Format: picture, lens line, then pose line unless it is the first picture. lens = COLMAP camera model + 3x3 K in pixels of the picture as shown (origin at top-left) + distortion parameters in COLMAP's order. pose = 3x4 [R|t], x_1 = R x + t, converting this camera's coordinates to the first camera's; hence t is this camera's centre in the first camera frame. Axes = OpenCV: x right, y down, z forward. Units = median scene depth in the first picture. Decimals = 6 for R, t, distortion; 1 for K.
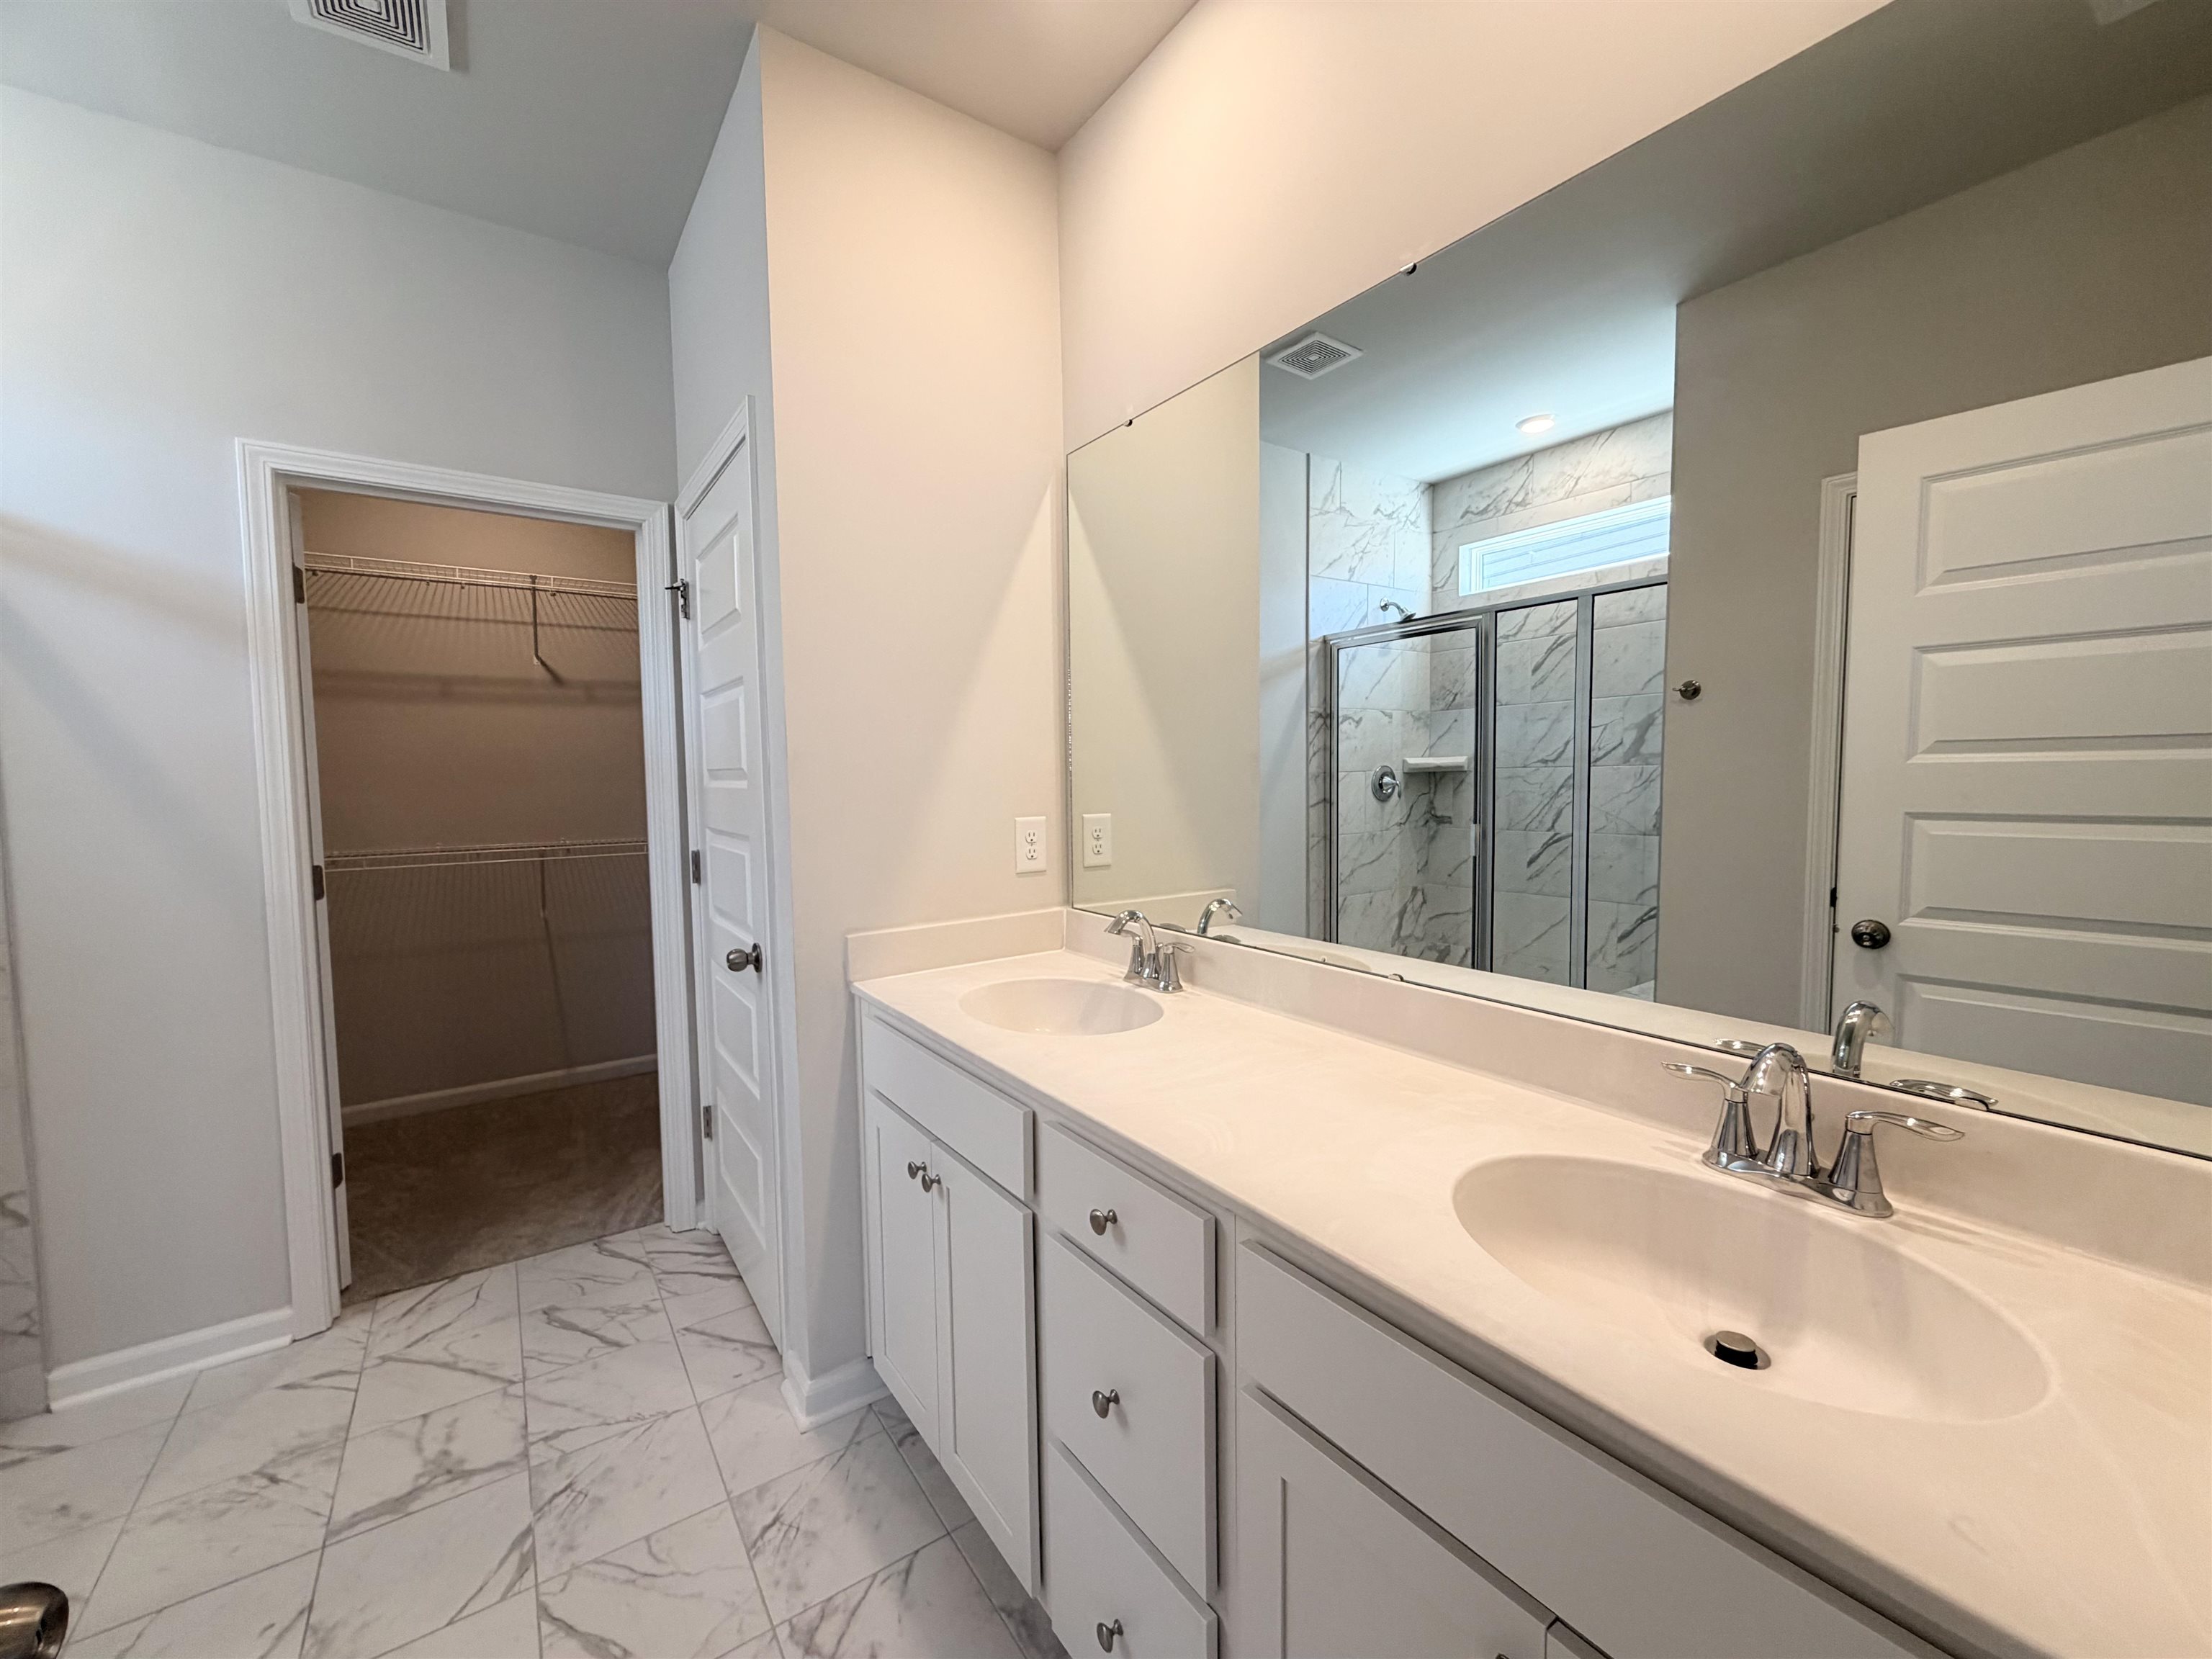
lens RADIAL K [[875.5, 0, 1105.5], [0, 875.5, 828.8], [0, 0, 1]] dist [-0.003210, 0.000589]
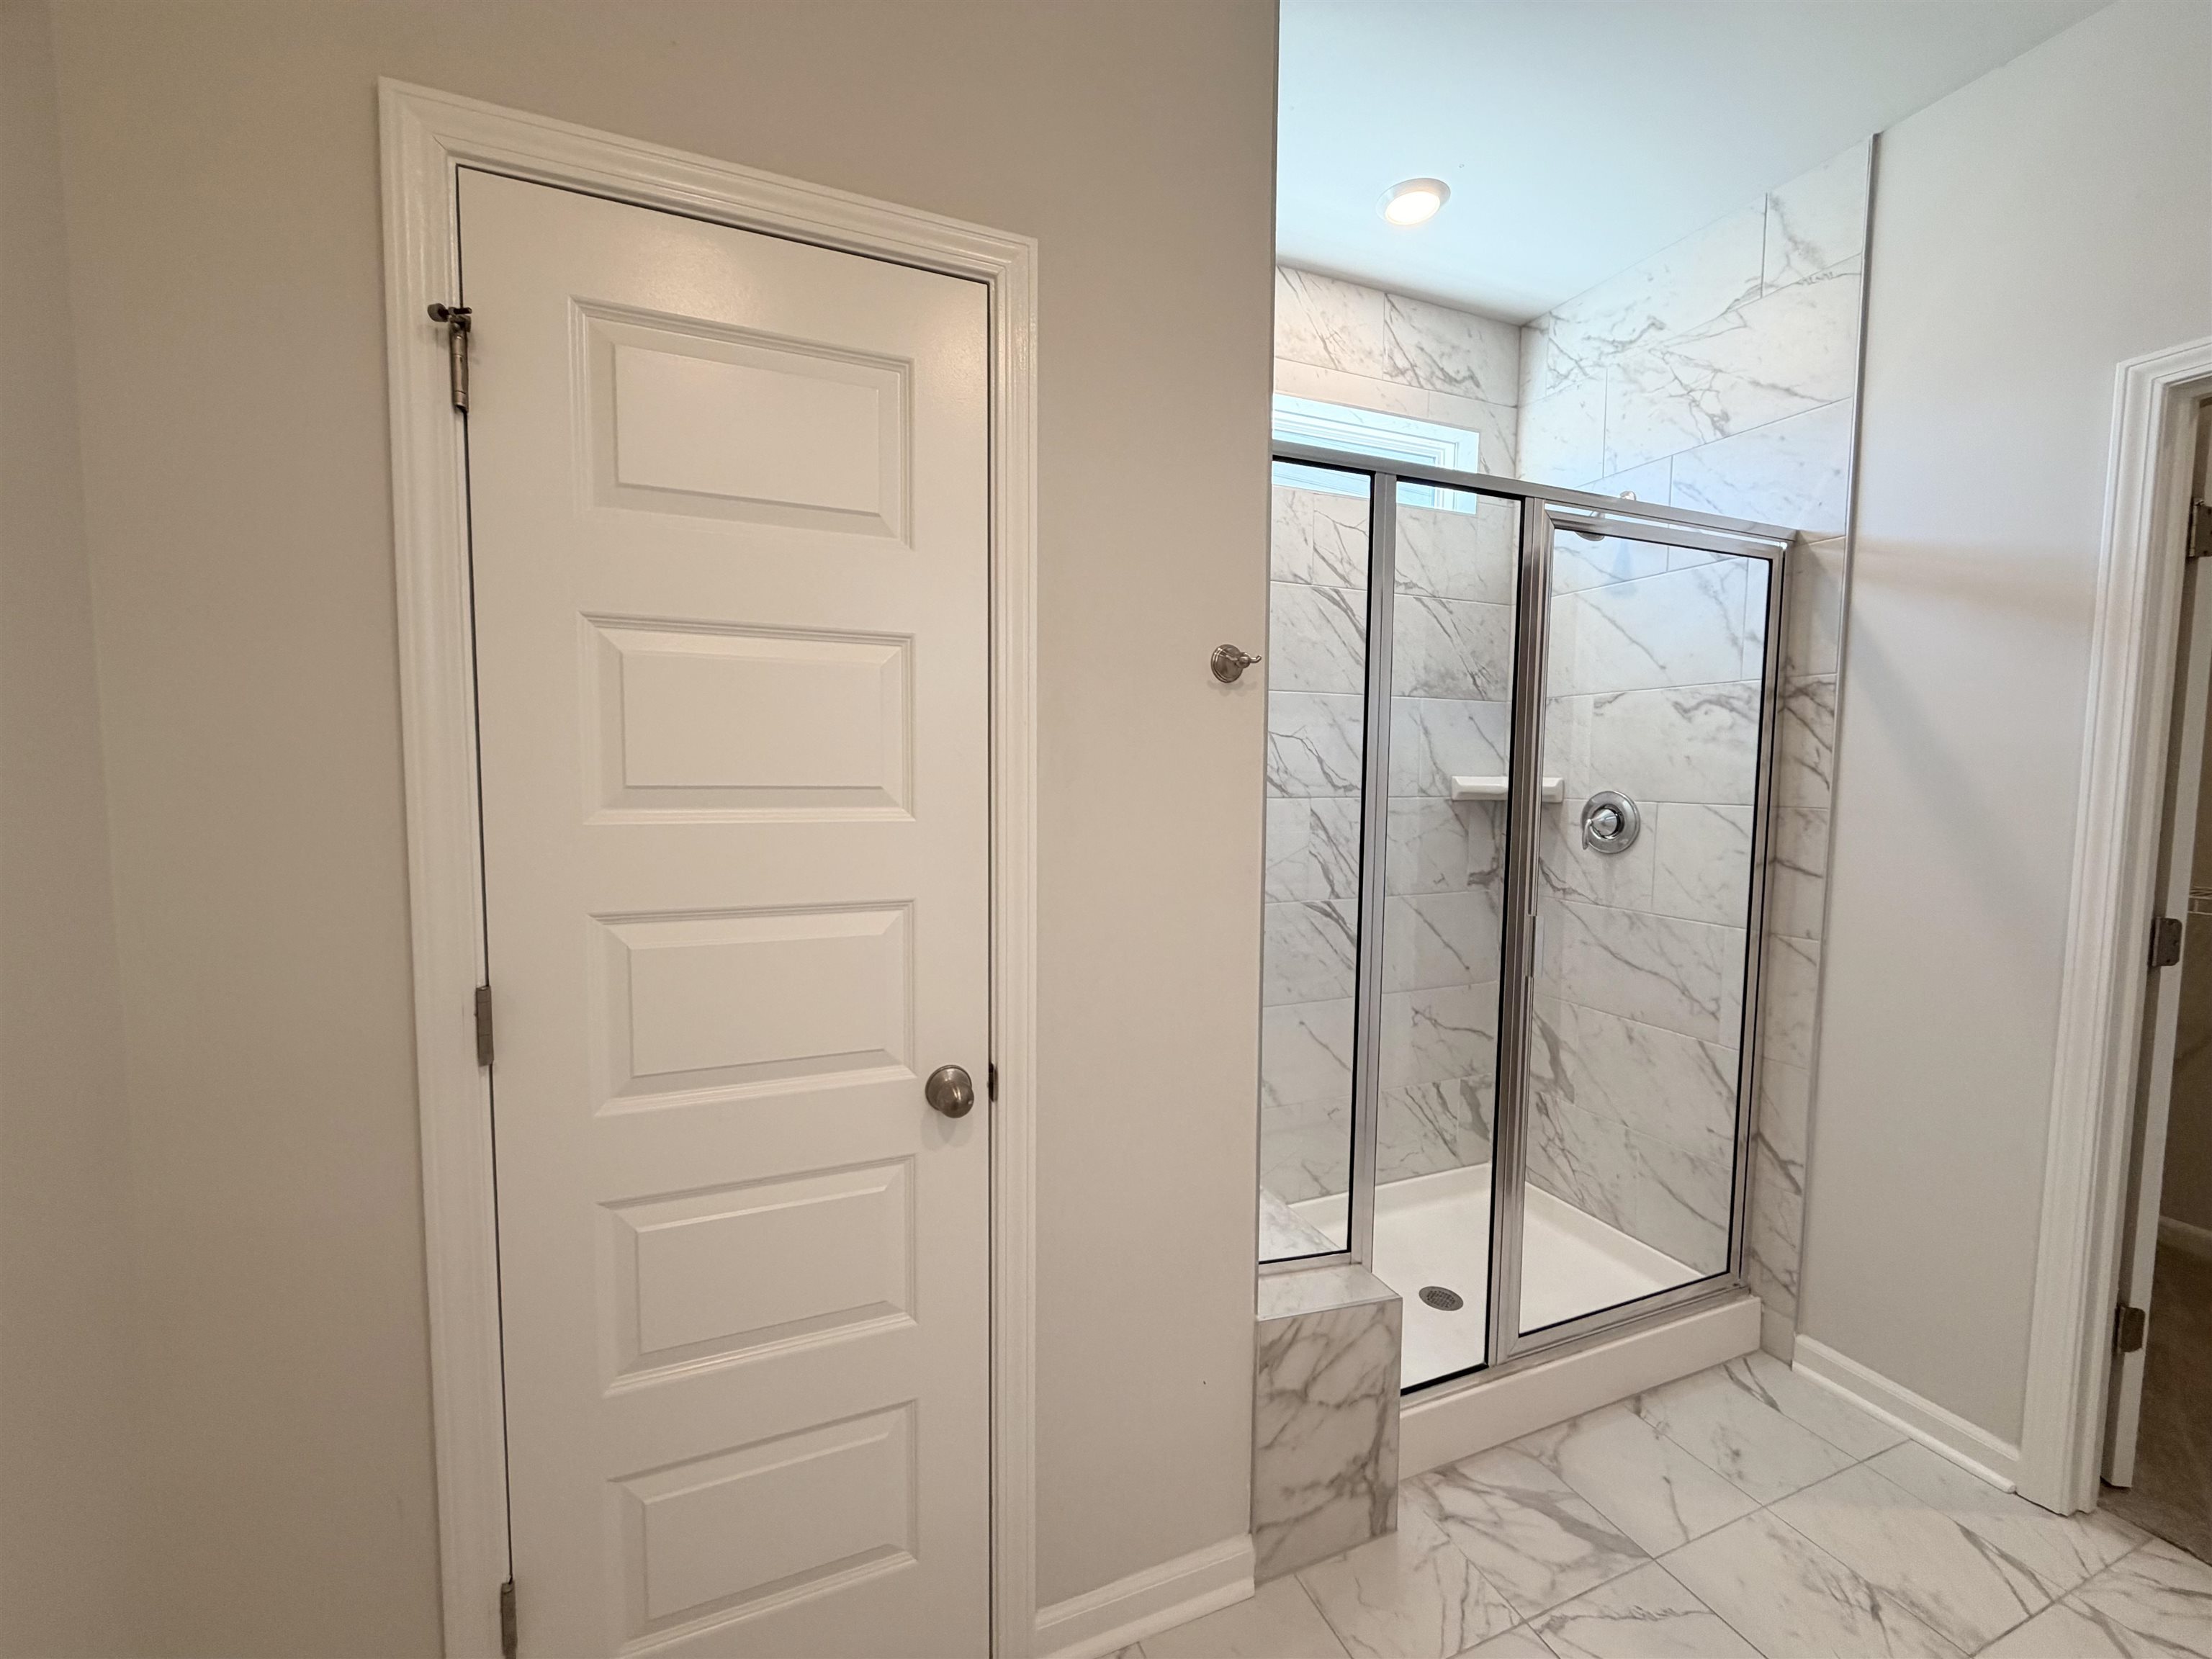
lens RADIAL K [[875.5, 0, 1108.1], [0, 875.5, 831.3], [0, 0, 1]] dist [-0.003210, 0.000589]
pose [[-0.228804, 0.075075, -0.970573, 0.002058], [-0.066069, 0.993525, 0.092425, -0.046667], [0.971228, 0.085272, -0.222362, 0.350046]]
